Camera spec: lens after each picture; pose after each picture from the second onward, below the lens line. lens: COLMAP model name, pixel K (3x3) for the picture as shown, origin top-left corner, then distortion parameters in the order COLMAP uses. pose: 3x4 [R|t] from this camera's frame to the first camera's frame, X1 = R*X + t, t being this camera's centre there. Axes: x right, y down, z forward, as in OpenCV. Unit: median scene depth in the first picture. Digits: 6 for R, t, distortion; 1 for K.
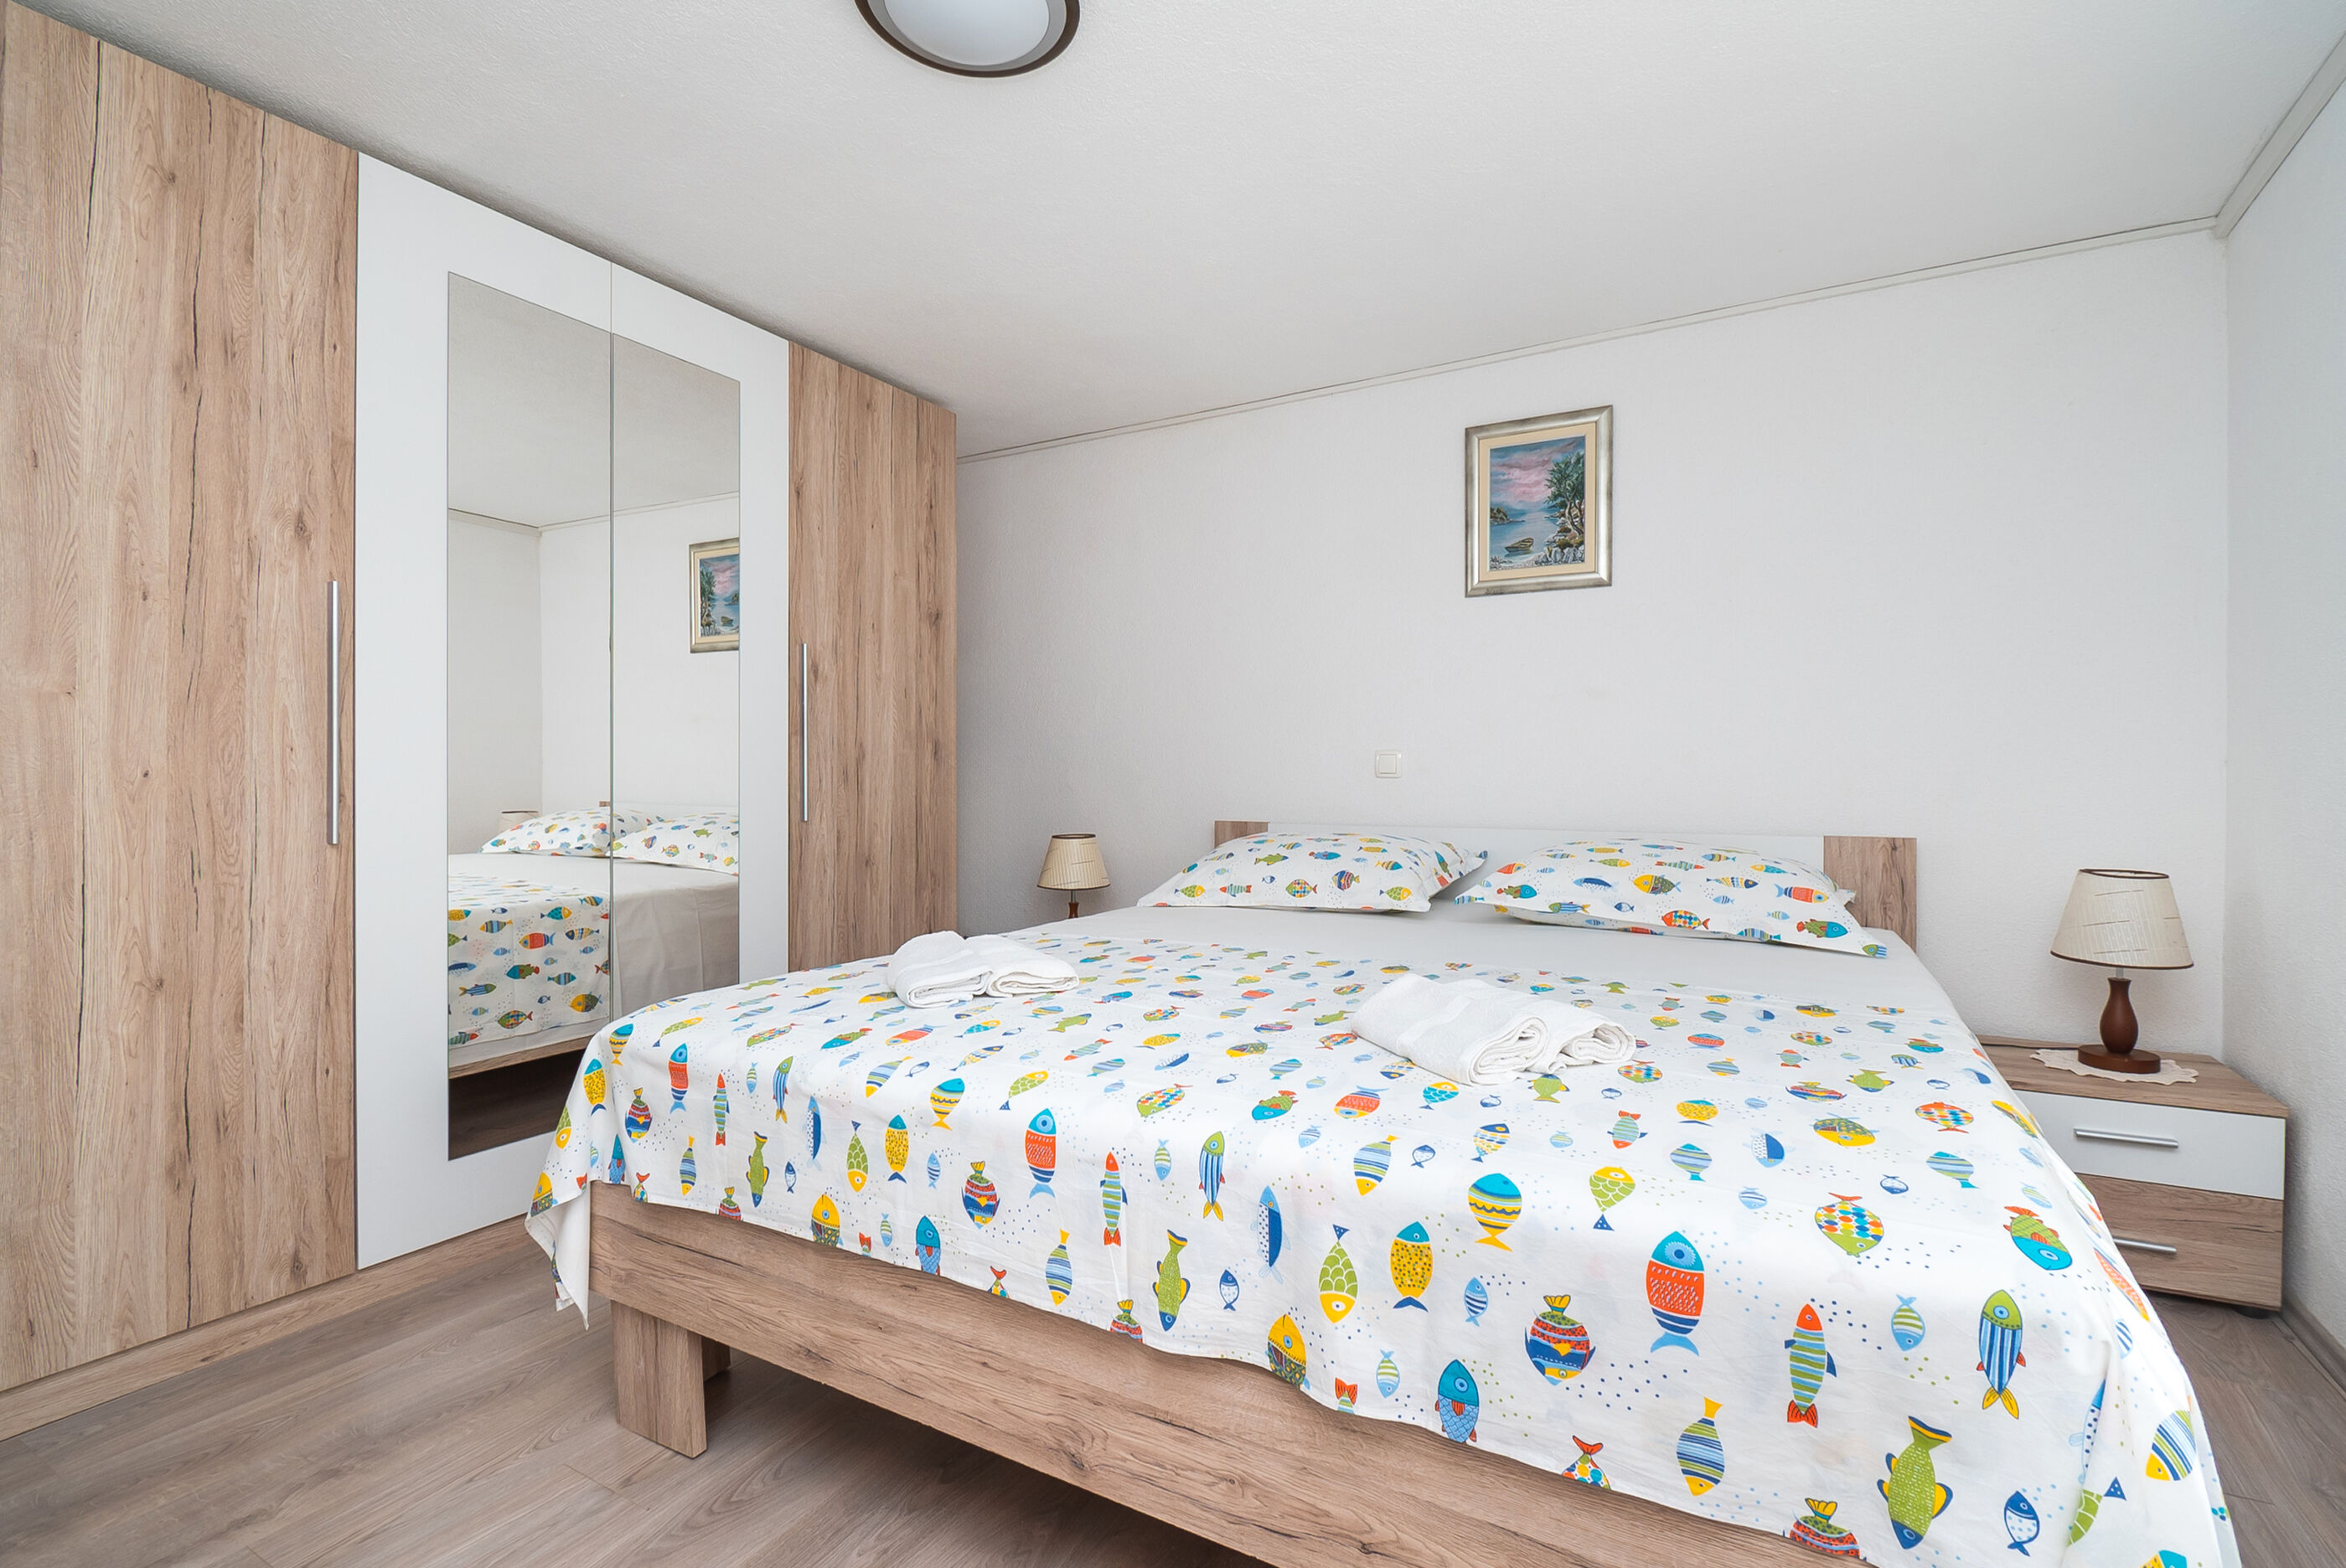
lens RADIAL K [[1066.3, 0, 1210.7], [0, 1066.3, 766.9], [0, 0, 1]] dist [0.013088, -0.015296]
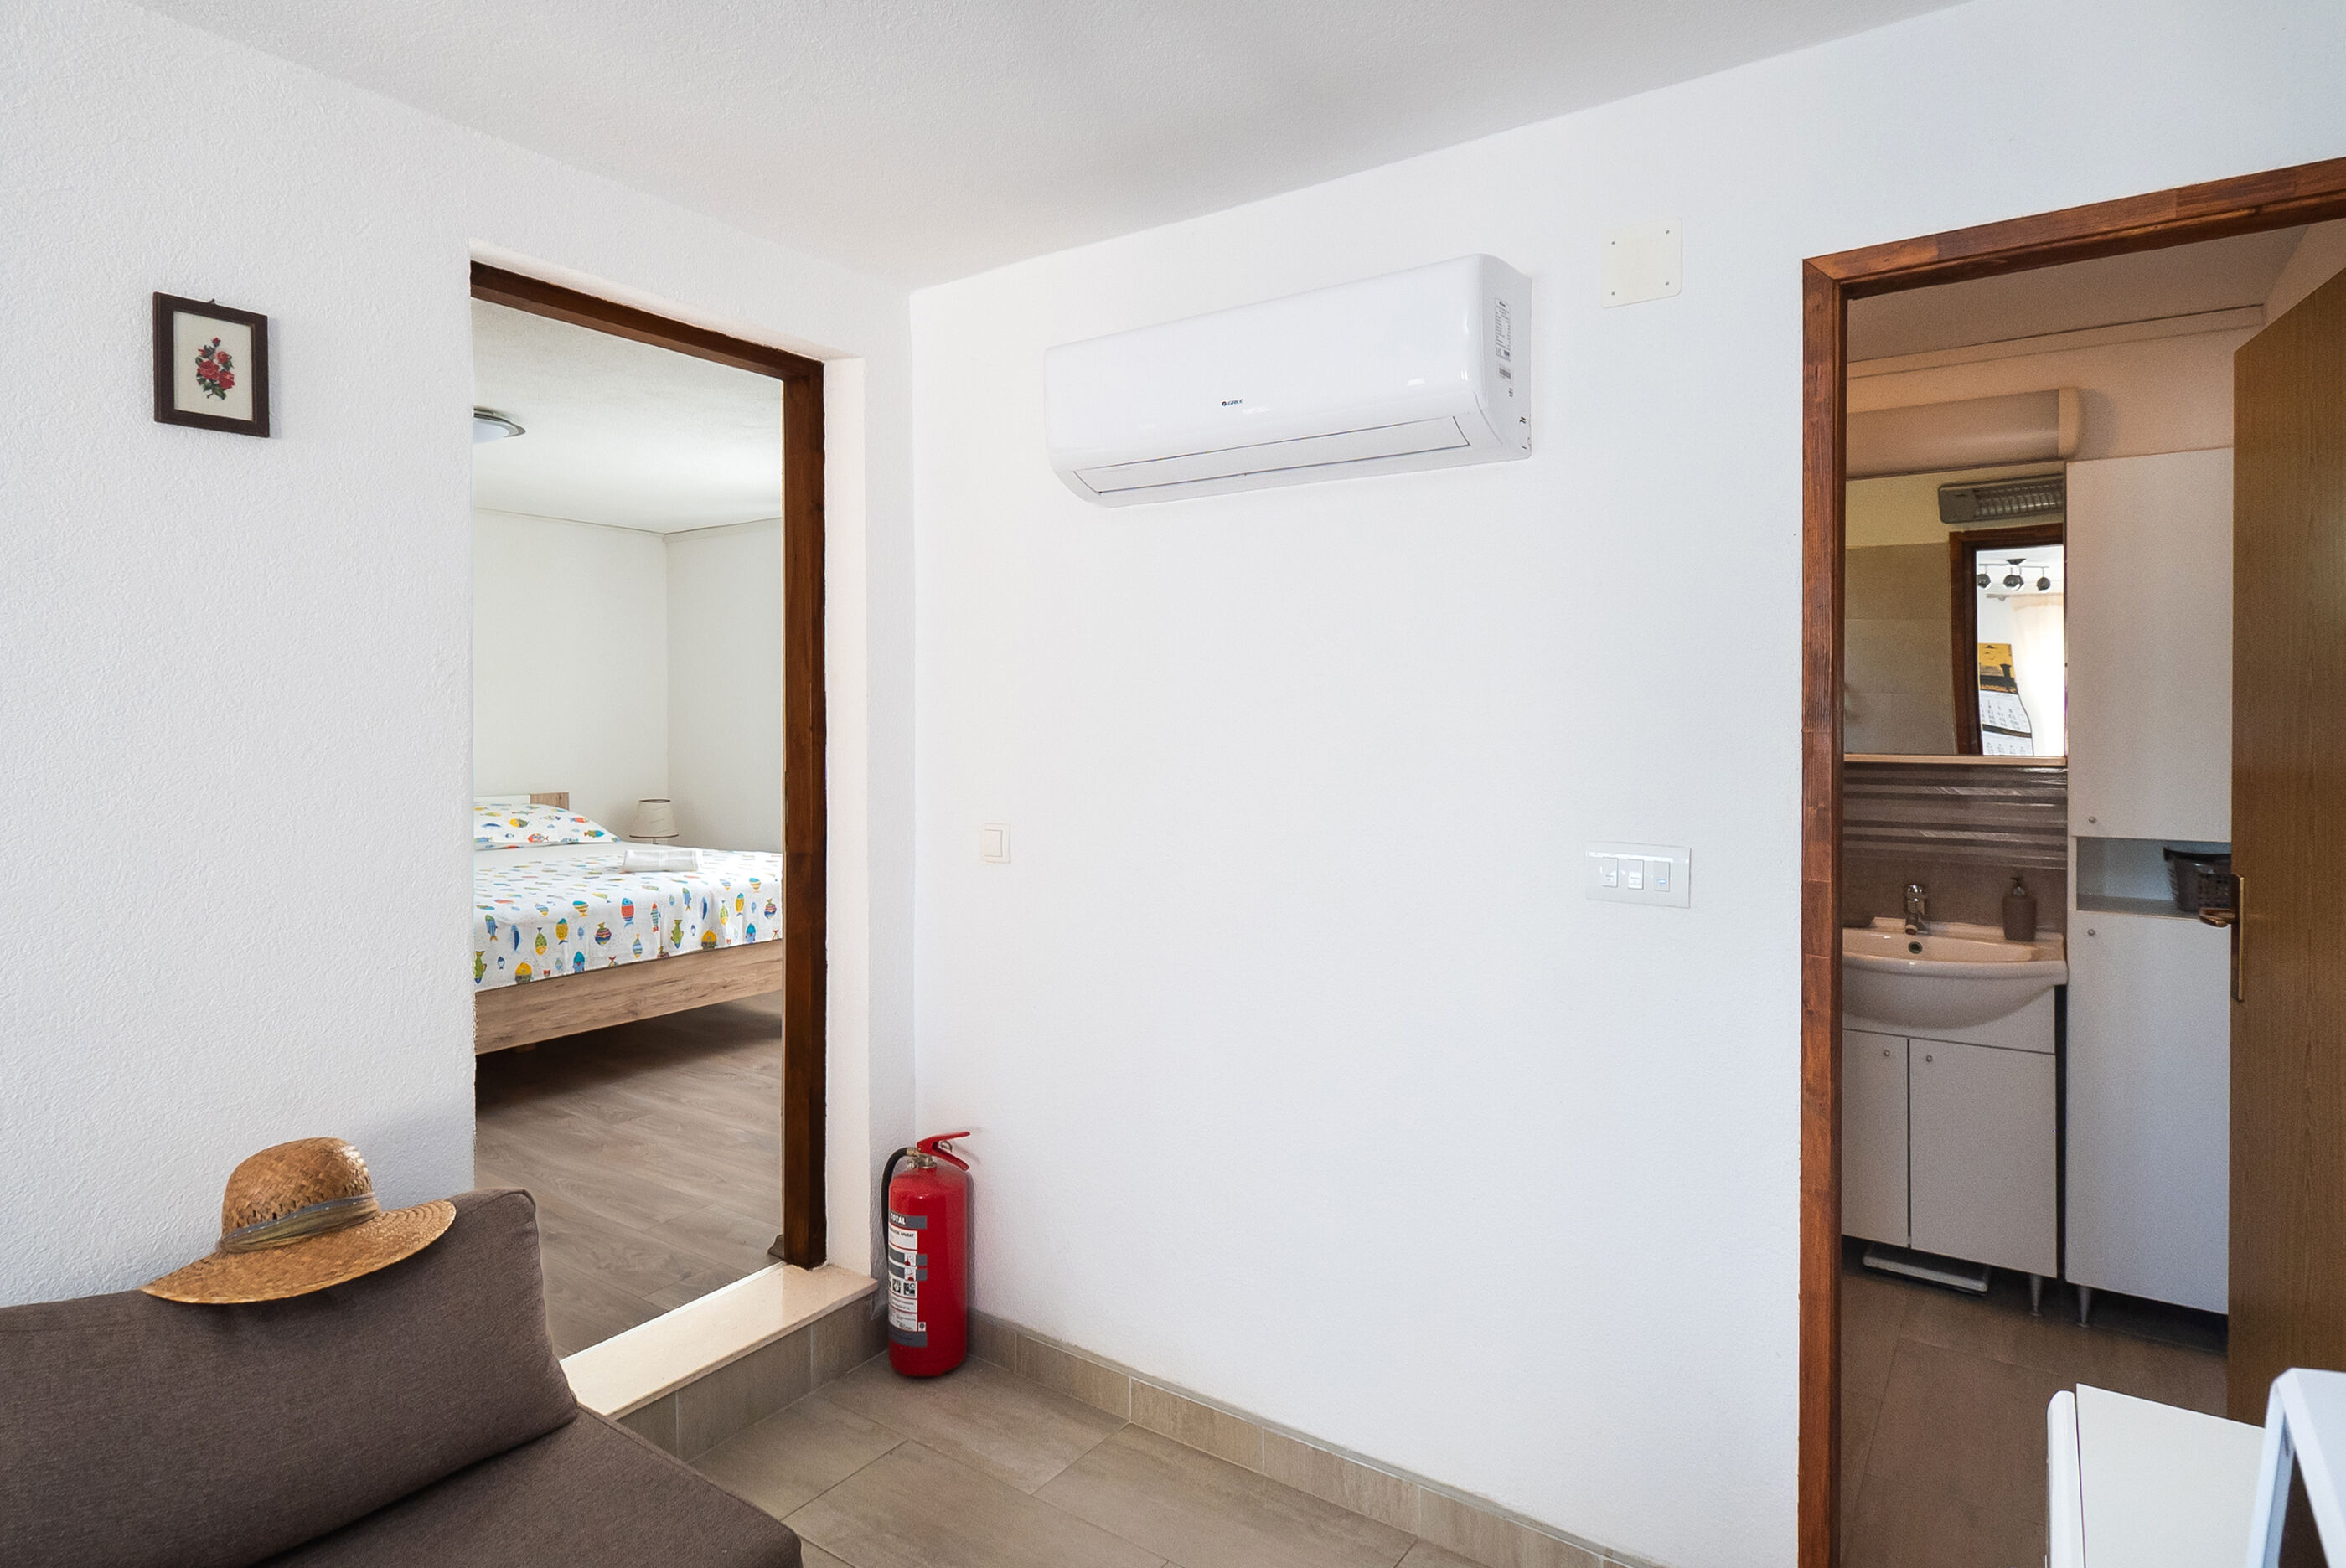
lens RADIAL K [[1278.8, 0, 1182.0], [0, 1278.8, 758.4], [0, 0, 1]] dist [0.003026, 0.000378]
pose [[0.093794, -0.033764, 0.995019, -1.984492], [-0.008778, 0.999358, 0.034738, -0.111217], [-0.995553, -0.011992, 0.093437, -0.478222]]
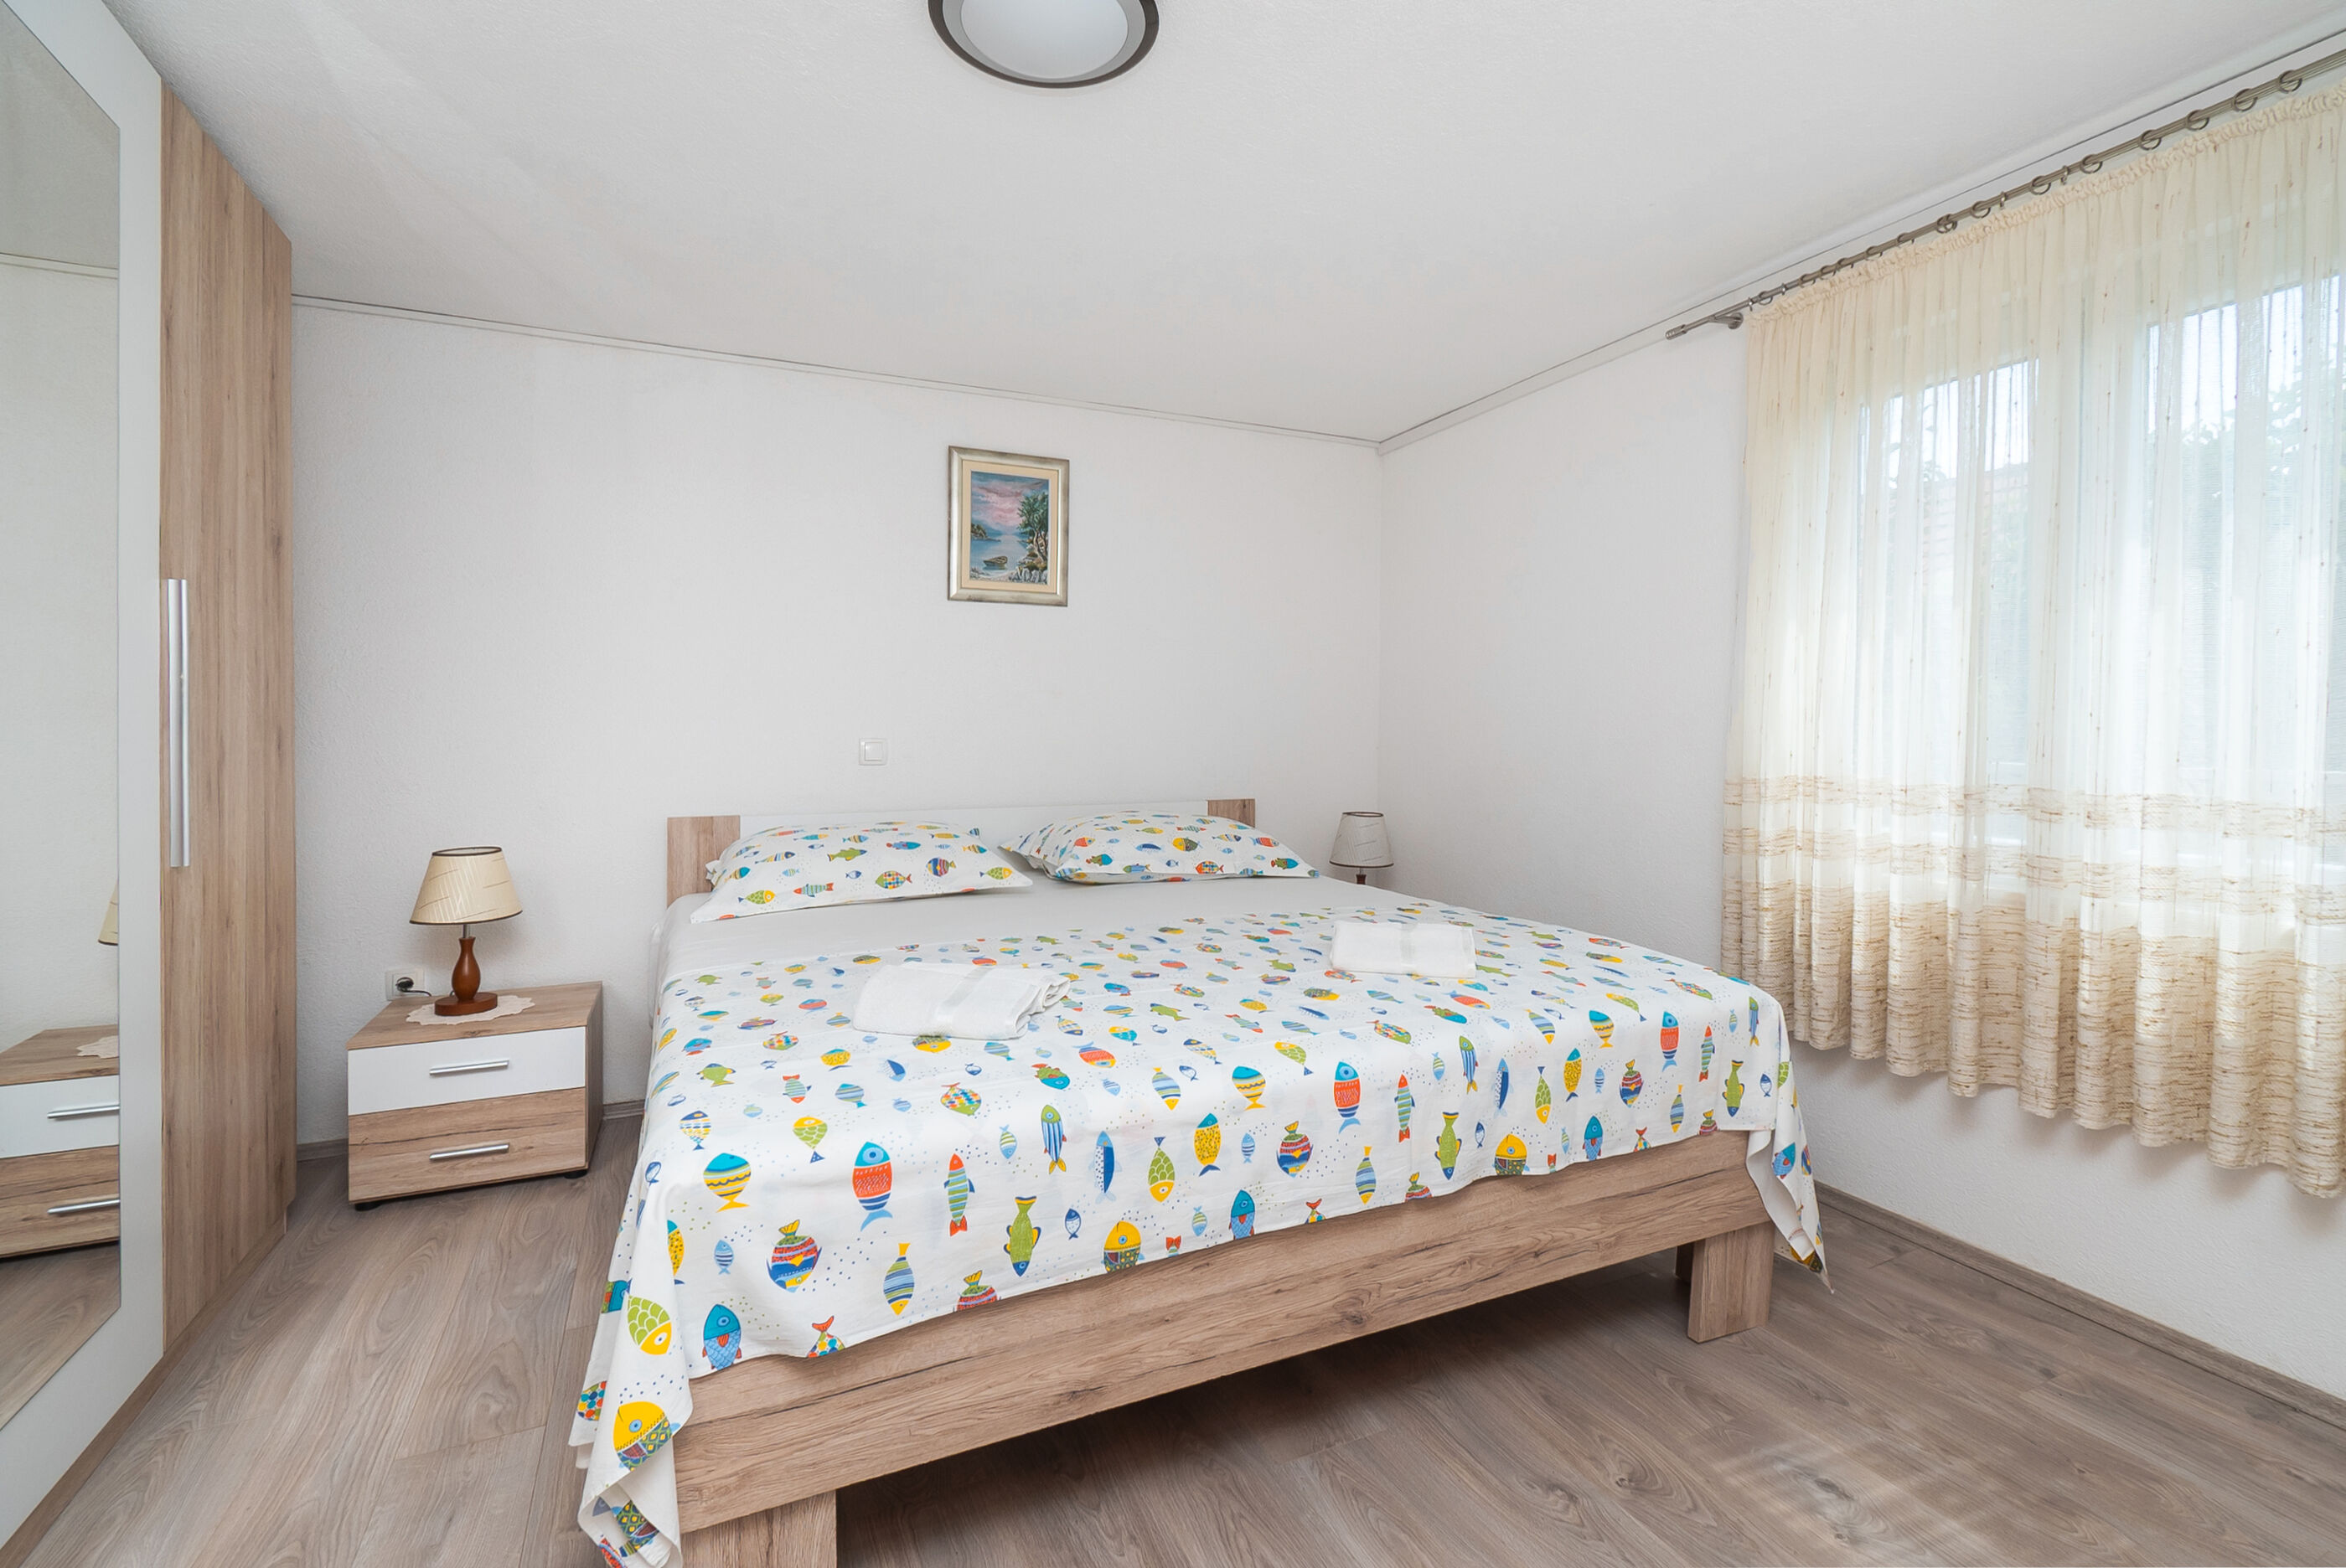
lens RADIAL K [[1051.7, 0, 1184.4], [0, 1051.7, 746.8], [0, 0, 1]] dist [0.012507, -0.011975]
pose [[0.584929, -0.015016, 0.810945, -0.733601], [-0.006216, 0.999716, 0.022994, -0.049506], [-0.811061, -0.018491, 0.584670, 0.239106]]
